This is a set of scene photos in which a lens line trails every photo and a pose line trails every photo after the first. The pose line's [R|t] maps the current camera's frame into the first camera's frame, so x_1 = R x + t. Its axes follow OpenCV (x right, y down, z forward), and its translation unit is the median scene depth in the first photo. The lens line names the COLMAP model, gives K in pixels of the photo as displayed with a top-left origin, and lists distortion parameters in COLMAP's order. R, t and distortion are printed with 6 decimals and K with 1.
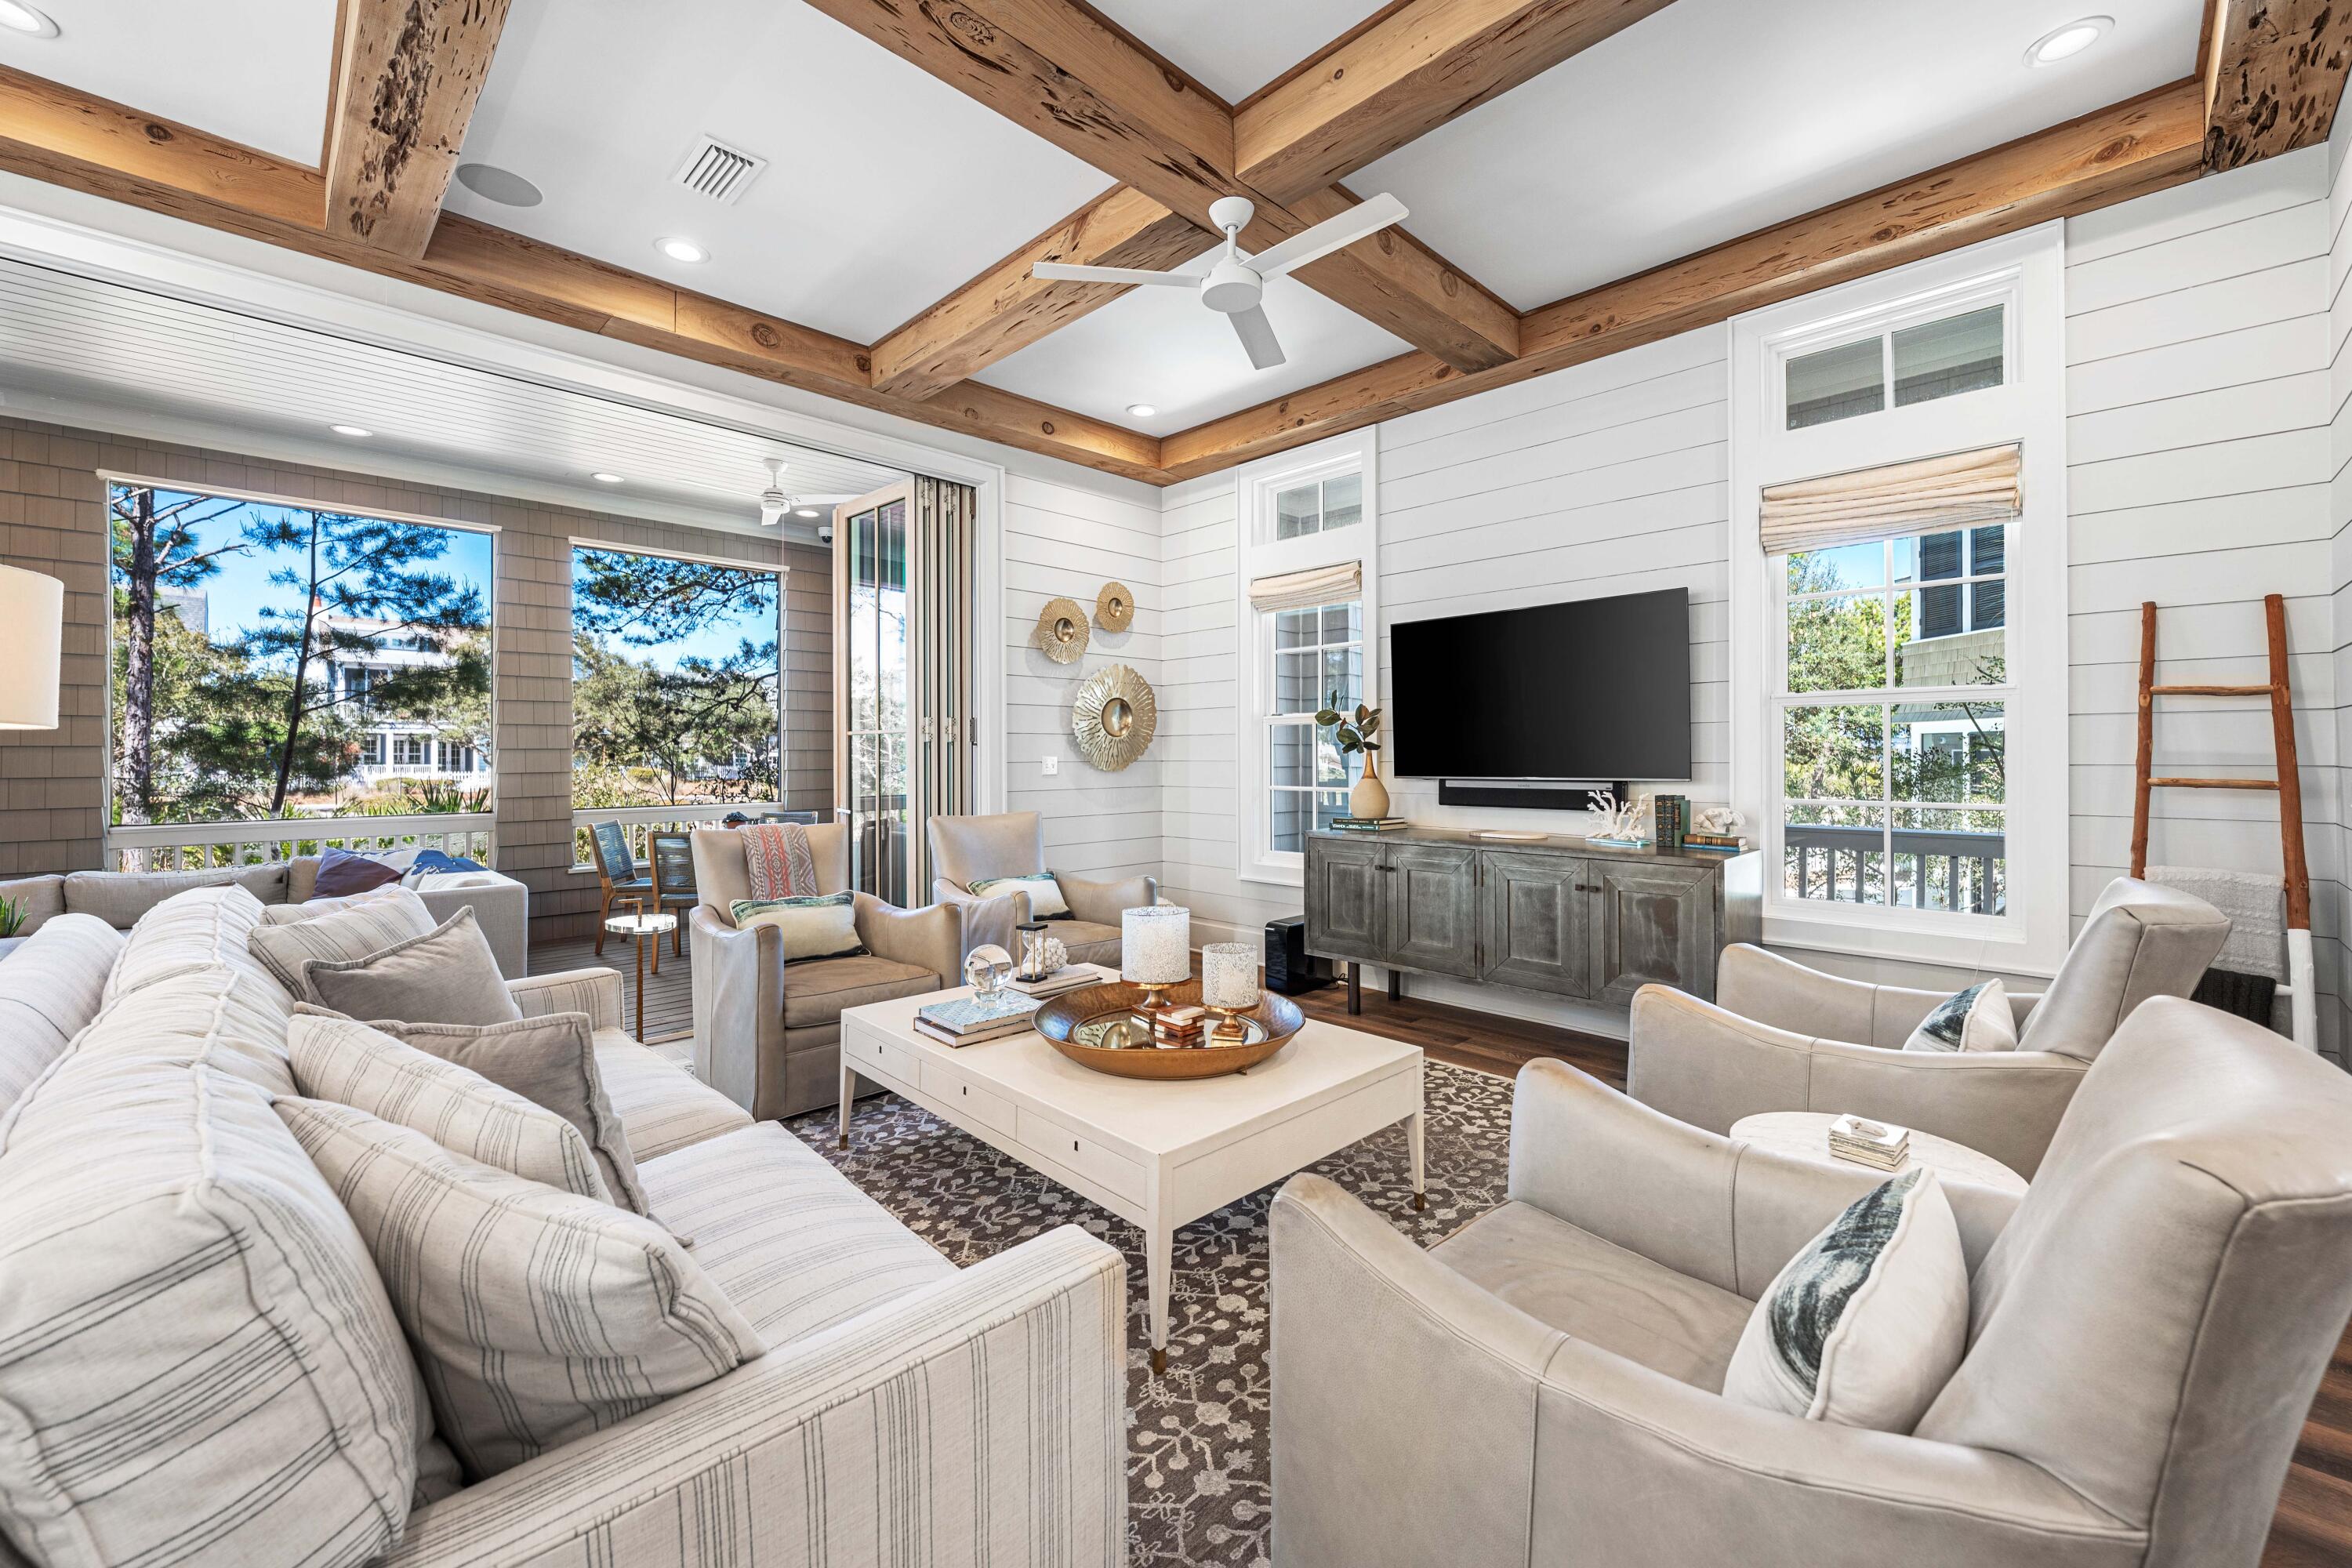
lens RADIAL K [[939.3, 0, 1181.1], [0, 939.3, 760.8], [0, 0, 1]] dist [-0.004042, 0.000483]
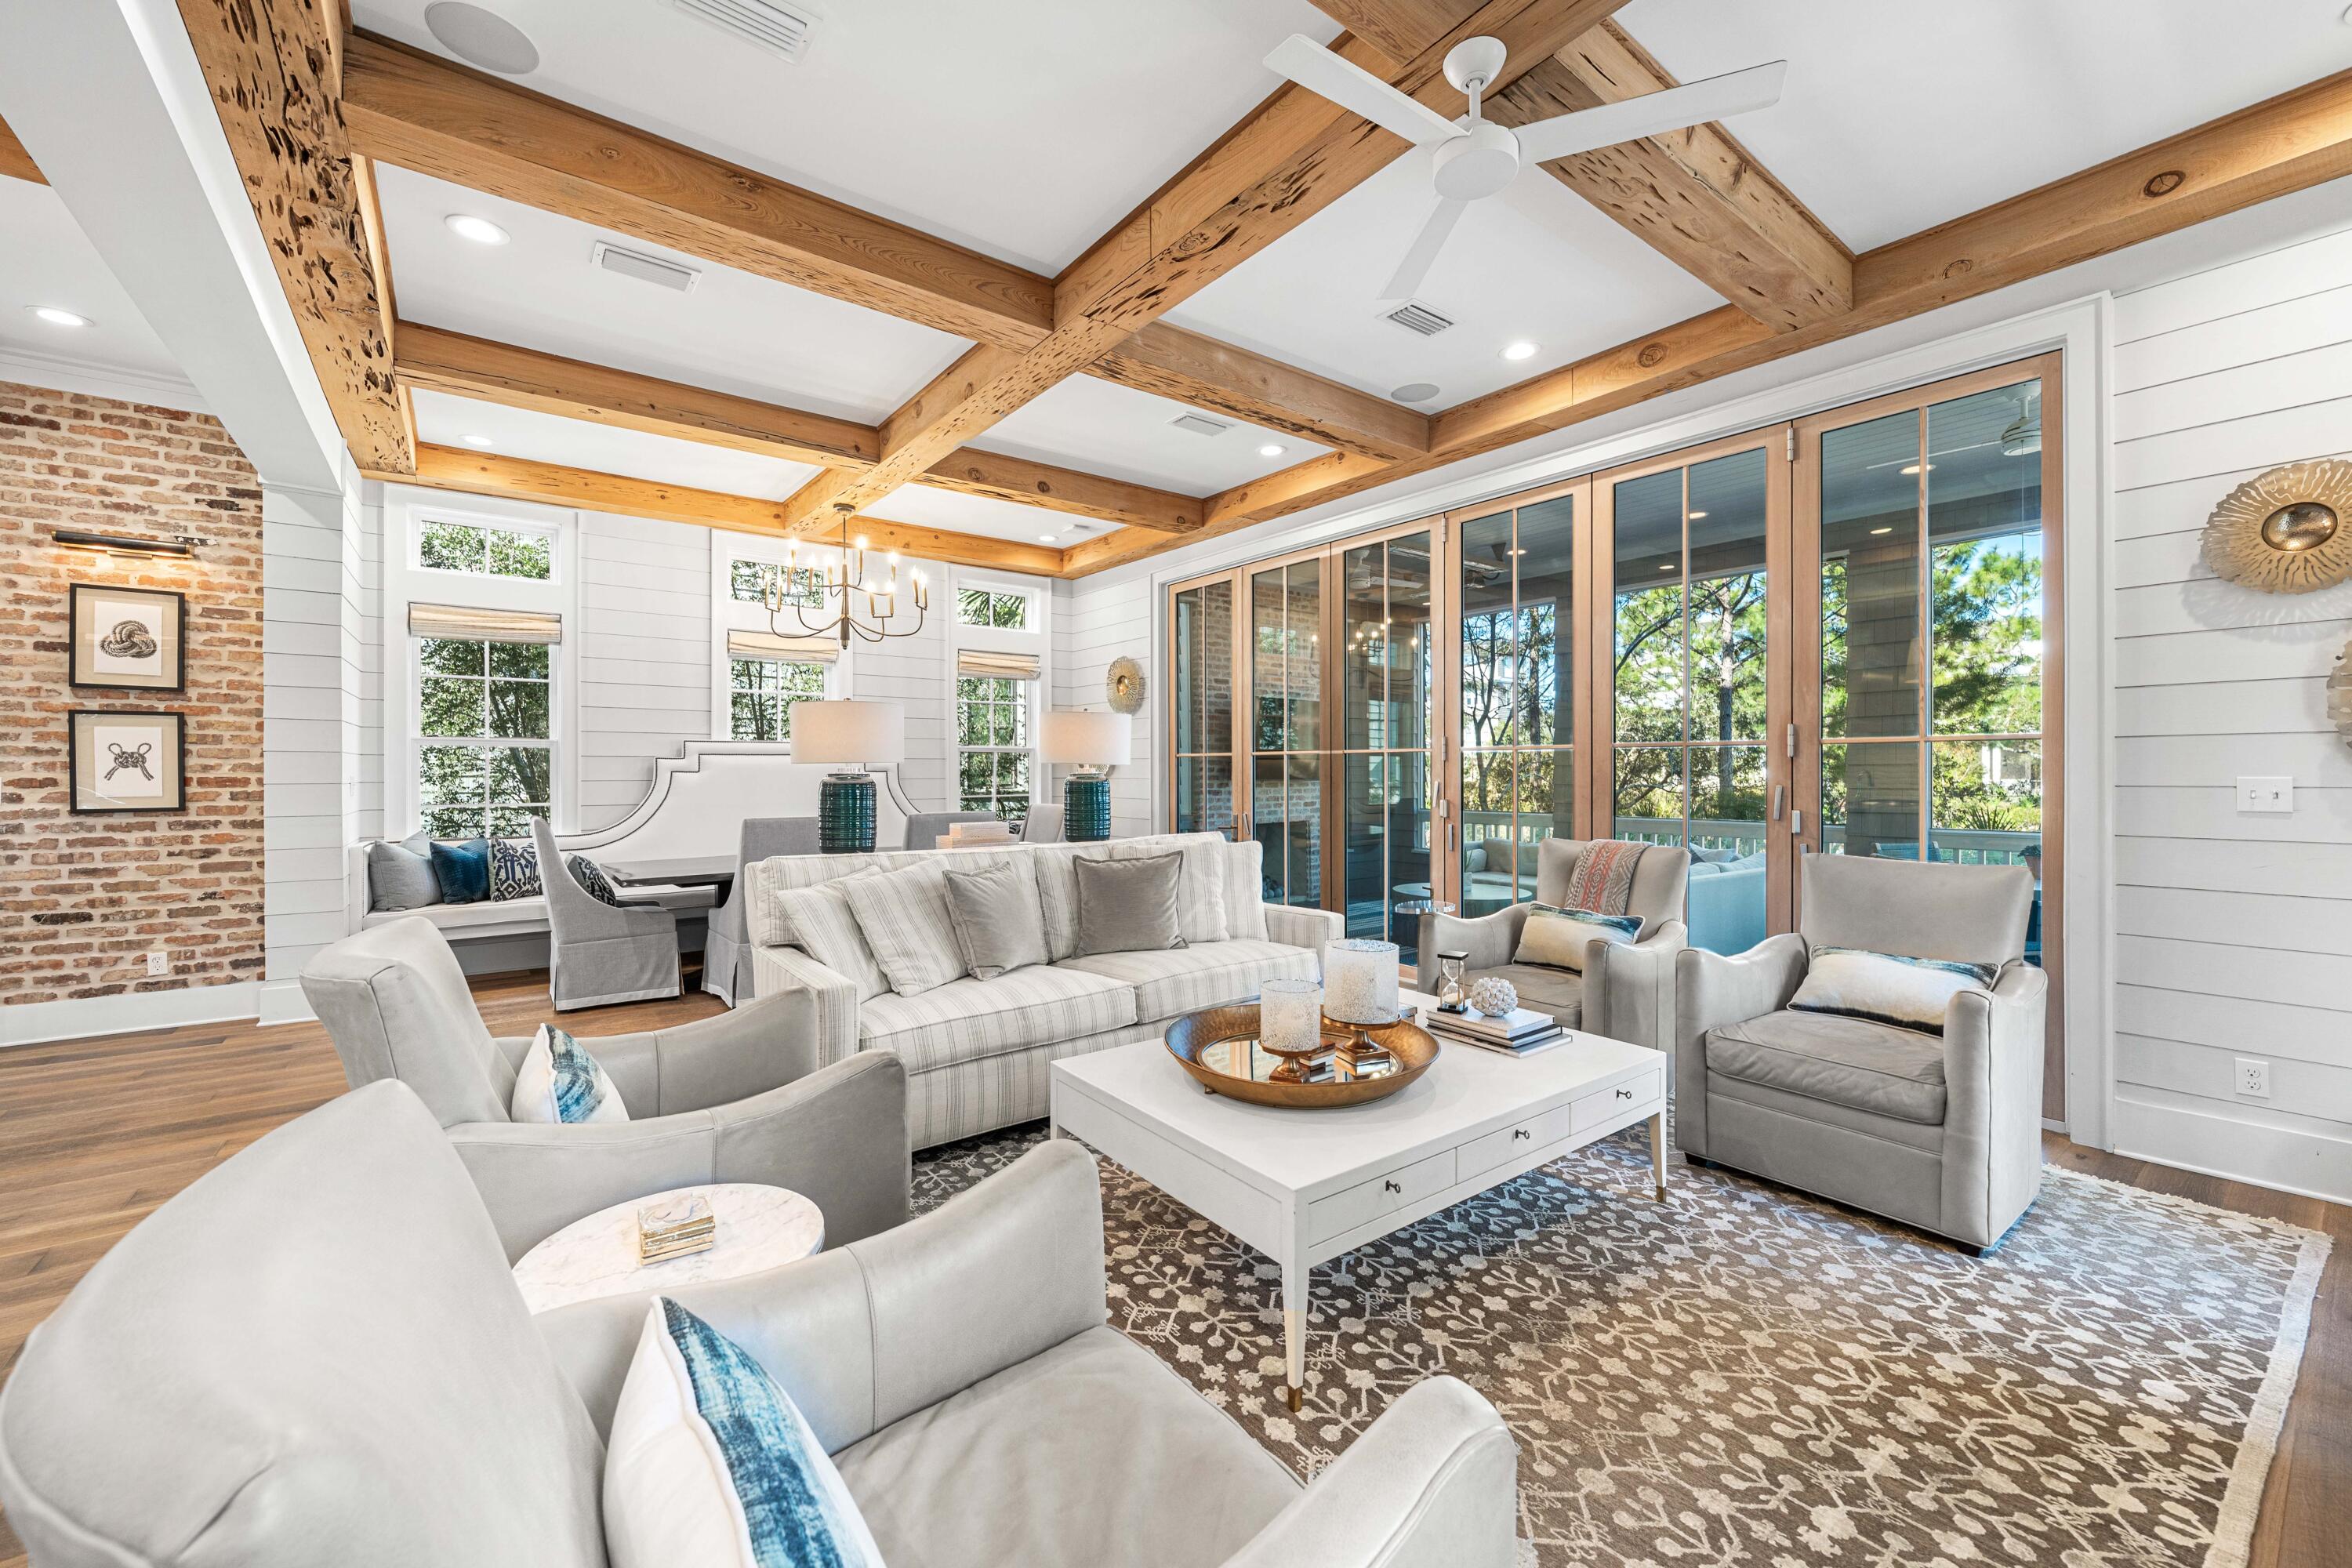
lens RADIAL K [[939.3, 0, 1167.5], [0, 939.3, 773.7], [0, 0, 1]] dist [-0.004042, 0.000483]
pose [[-0.143920, 0.001634, -0.989588, 0.815145], [-0.000644, 0.999998, 0.001745, -0.011799], [0.989589, 0.000889, -0.143918, 0.831971]]
